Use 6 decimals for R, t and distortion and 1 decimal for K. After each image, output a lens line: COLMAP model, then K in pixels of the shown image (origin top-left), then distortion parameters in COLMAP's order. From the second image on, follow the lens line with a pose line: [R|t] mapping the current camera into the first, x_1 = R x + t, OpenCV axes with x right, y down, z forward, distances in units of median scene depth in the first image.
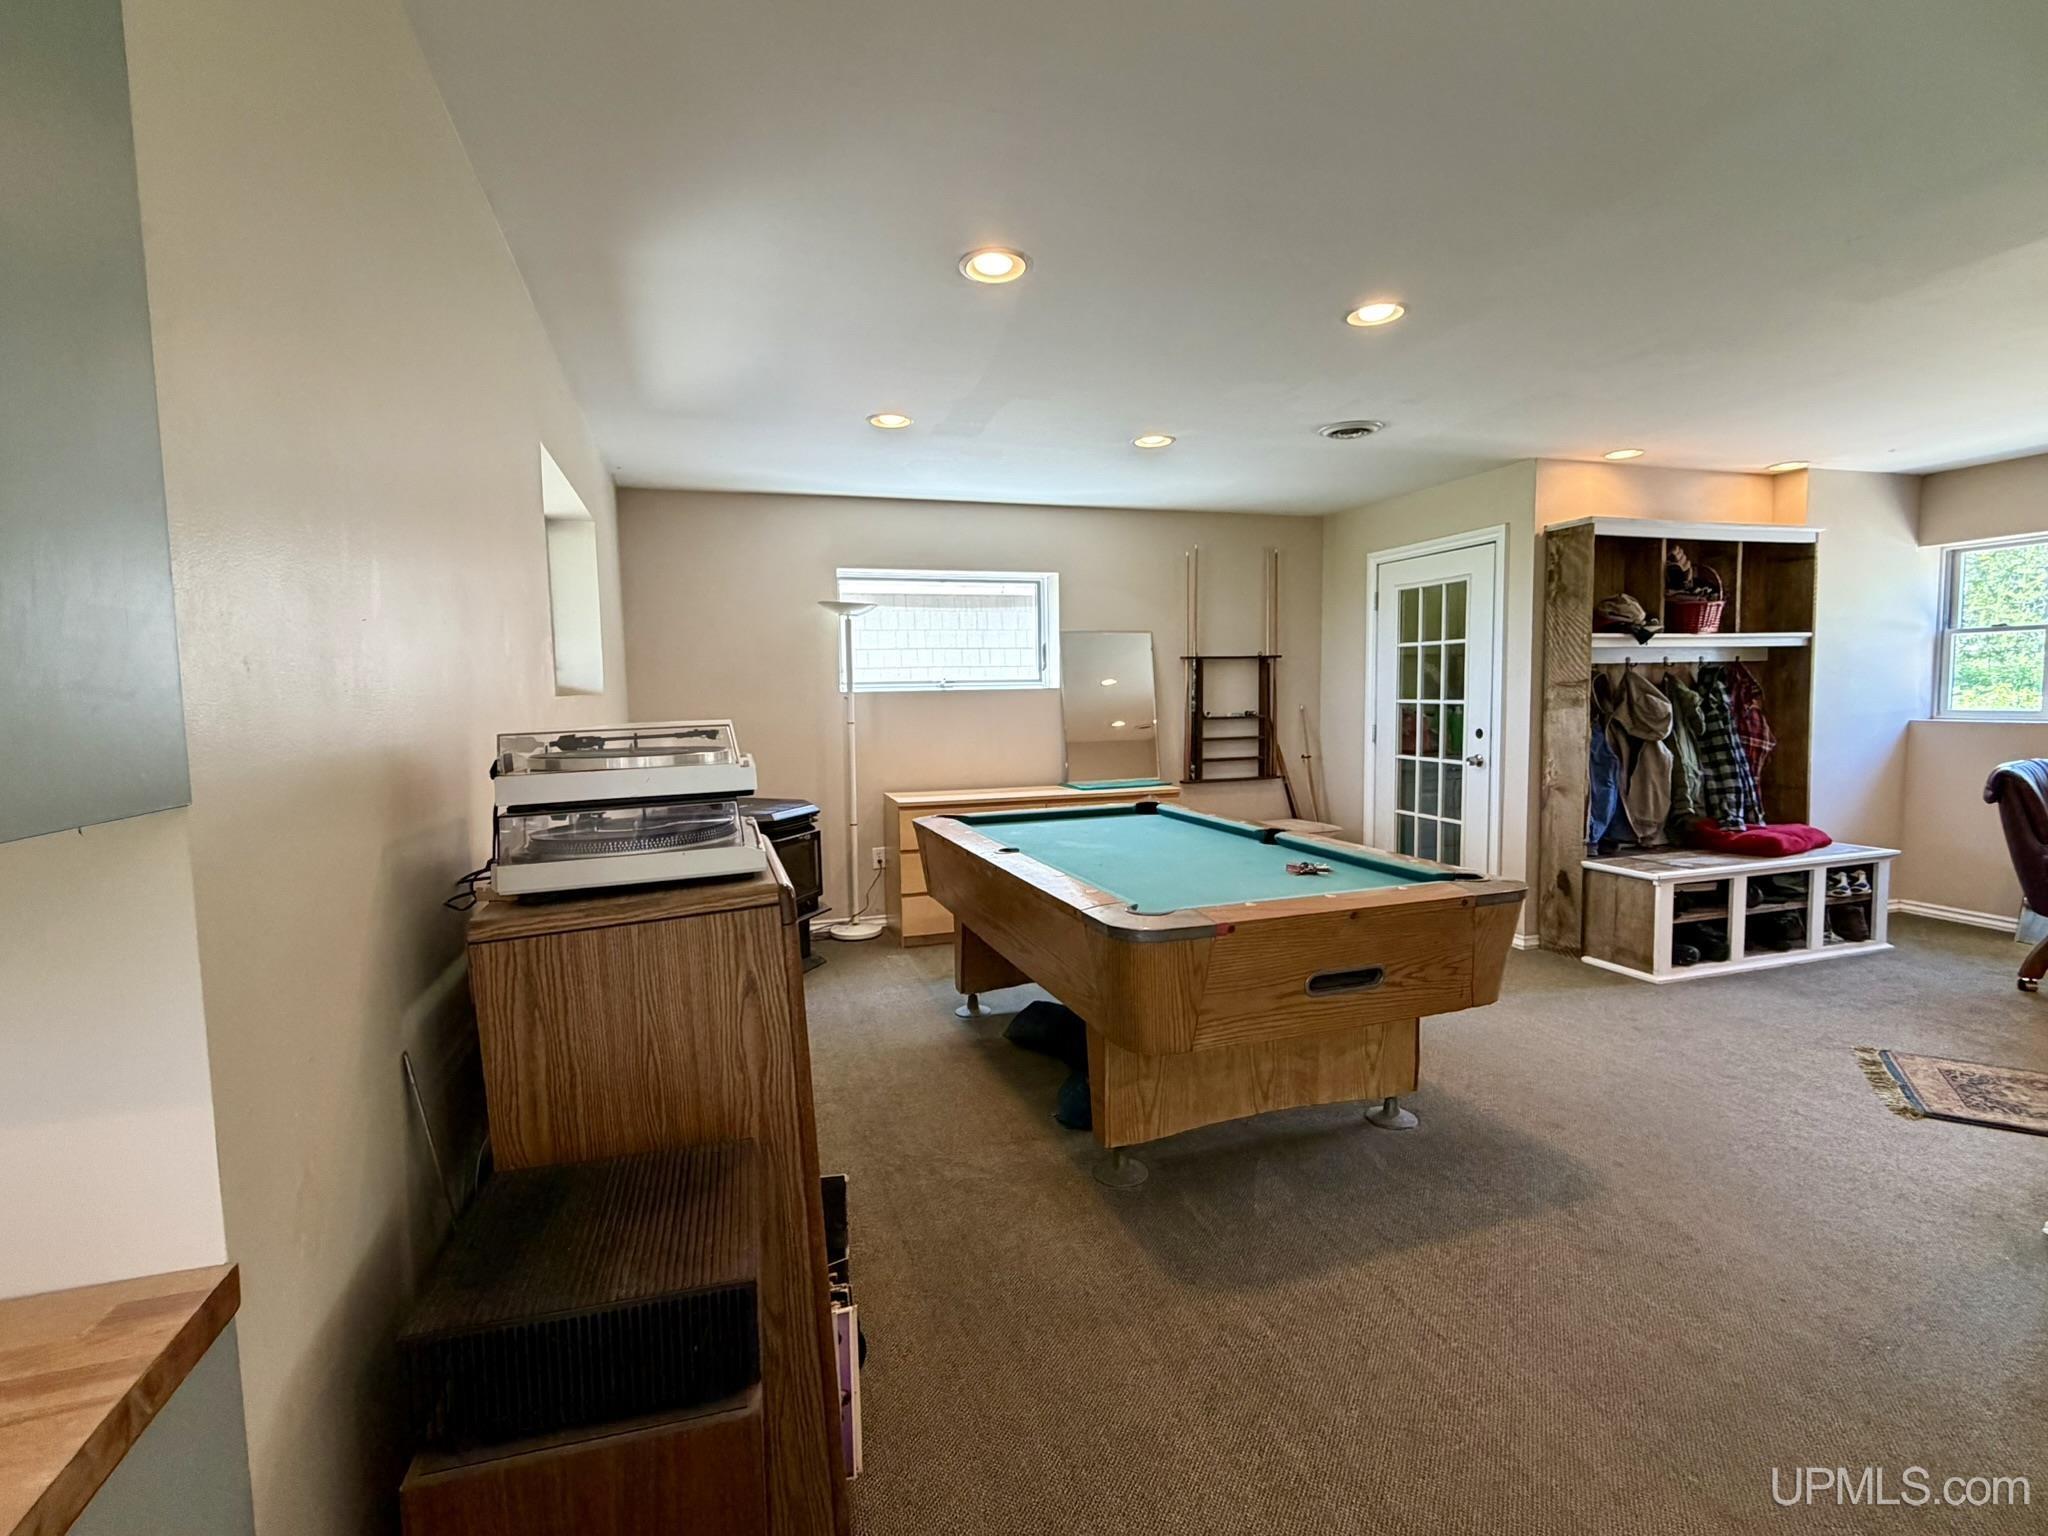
lens RADIAL K [[947.3, 0, 1011.4], [0, 947.3, 770.3], [0, 0, 1]] dist [-0.004250, -0.000337]
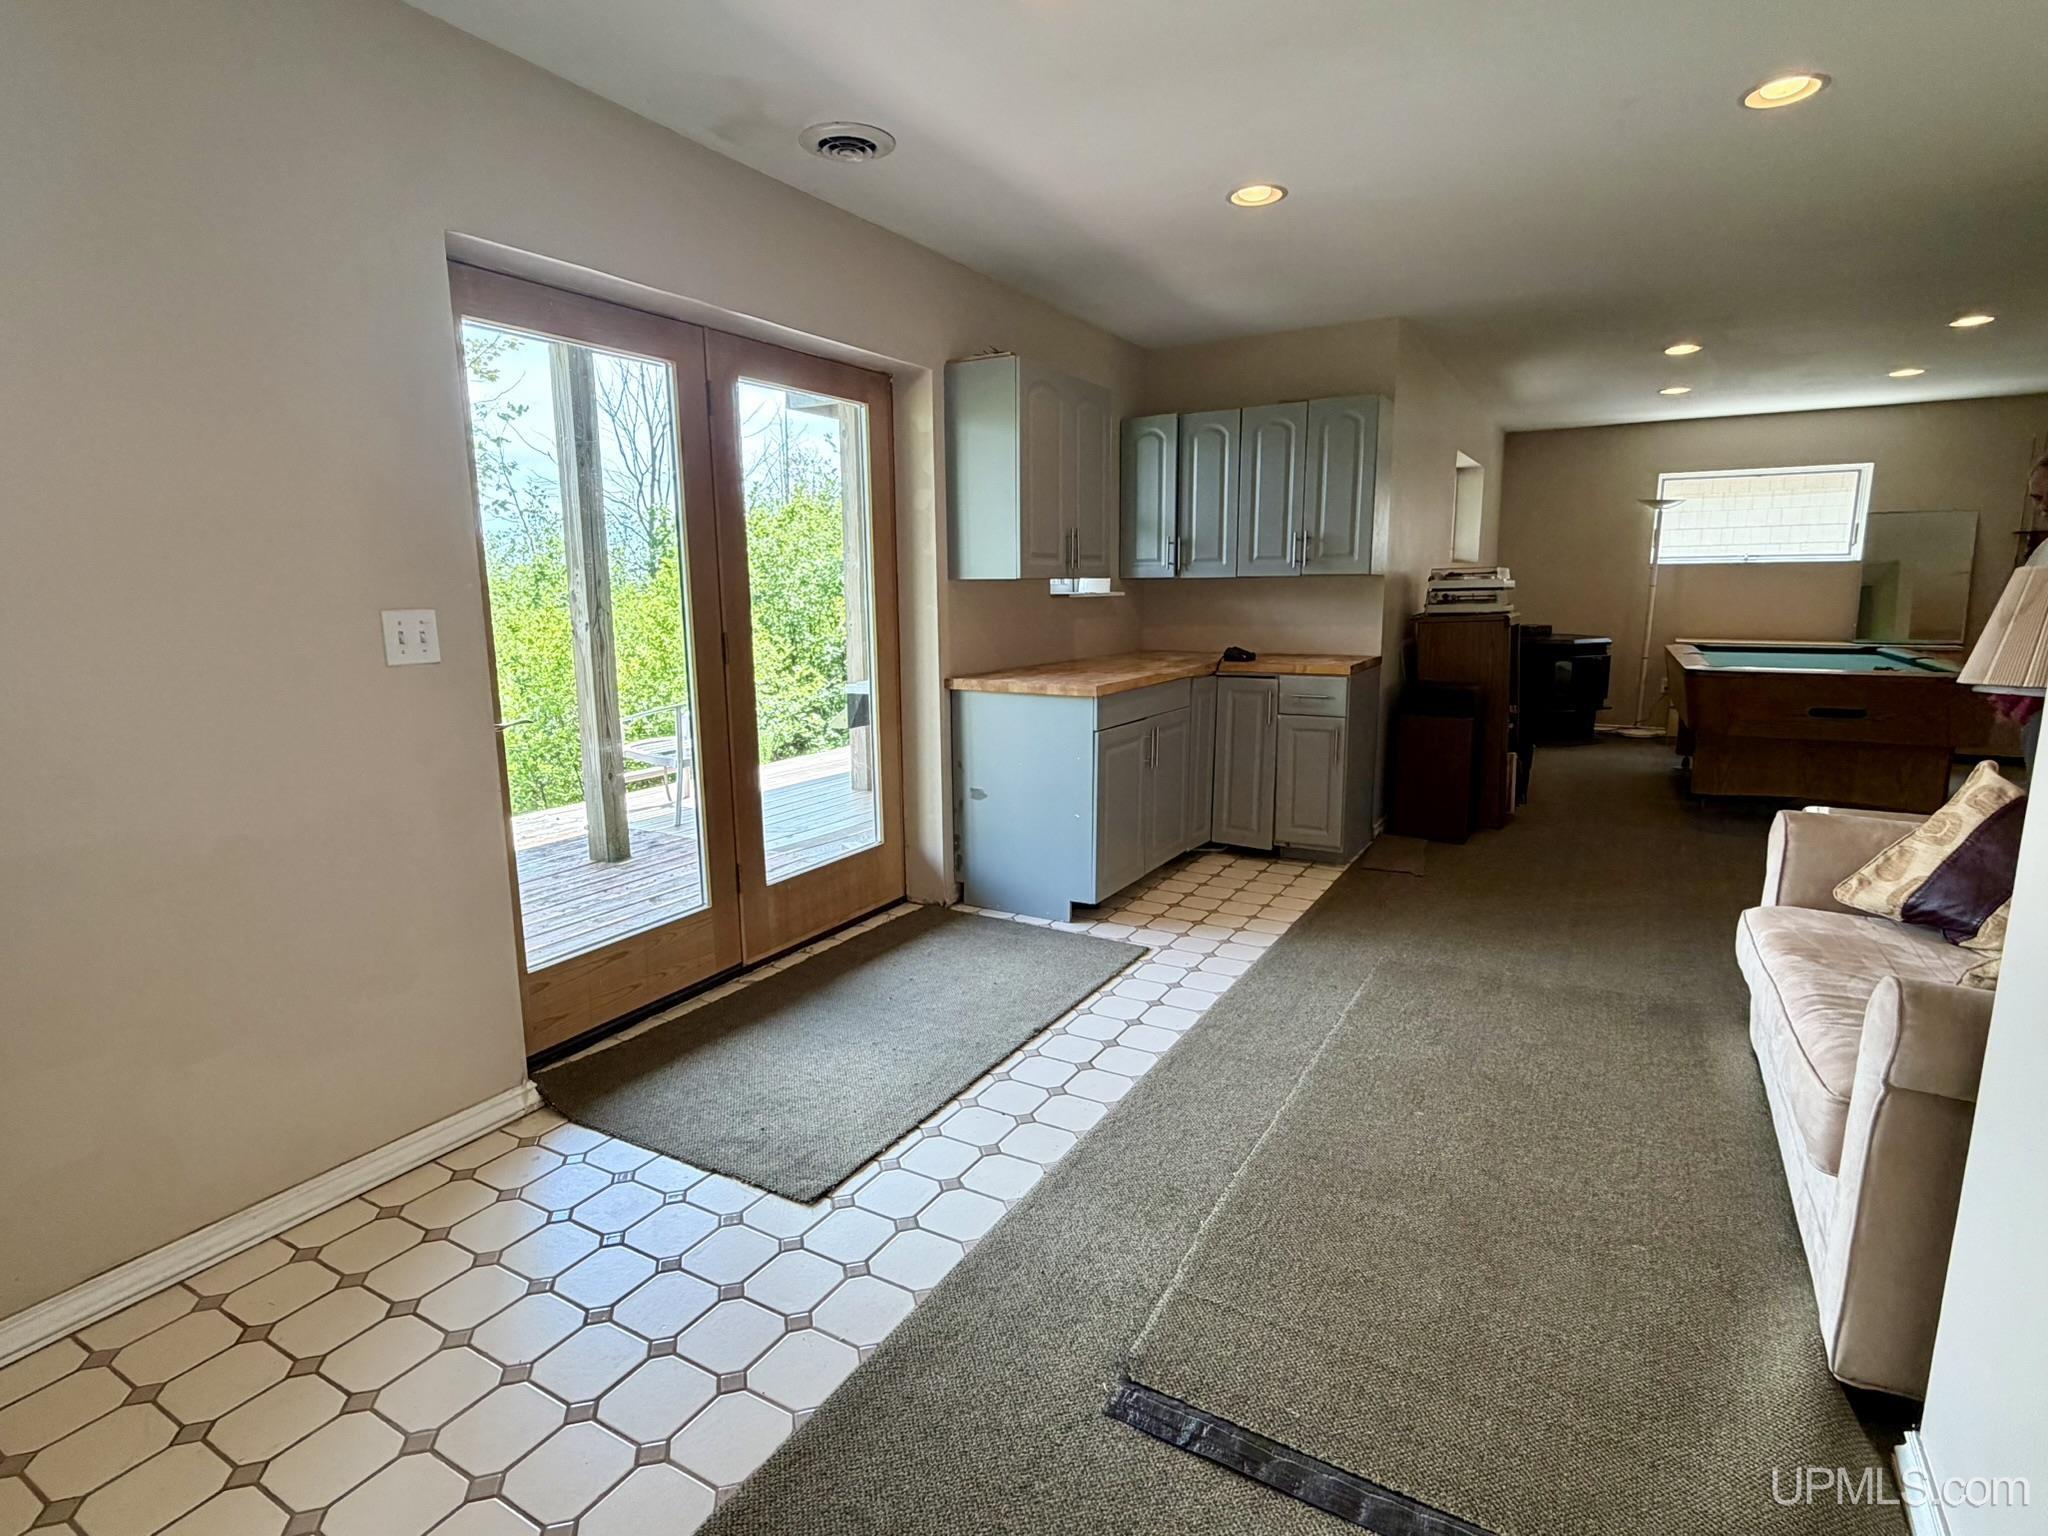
lens RADIAL K [[1028.6, 0, 1019.6], [0, 1028.6, 767.2], [0, 0, 1]] dist [0.002620, 0.000381]
pose [[0.665529, 0.146197, -0.731914, 0.405316], [-0.068836, 0.988472, 0.134851, 0.083658], [0.743191, -0.039365, 0.667921, -0.819536]]
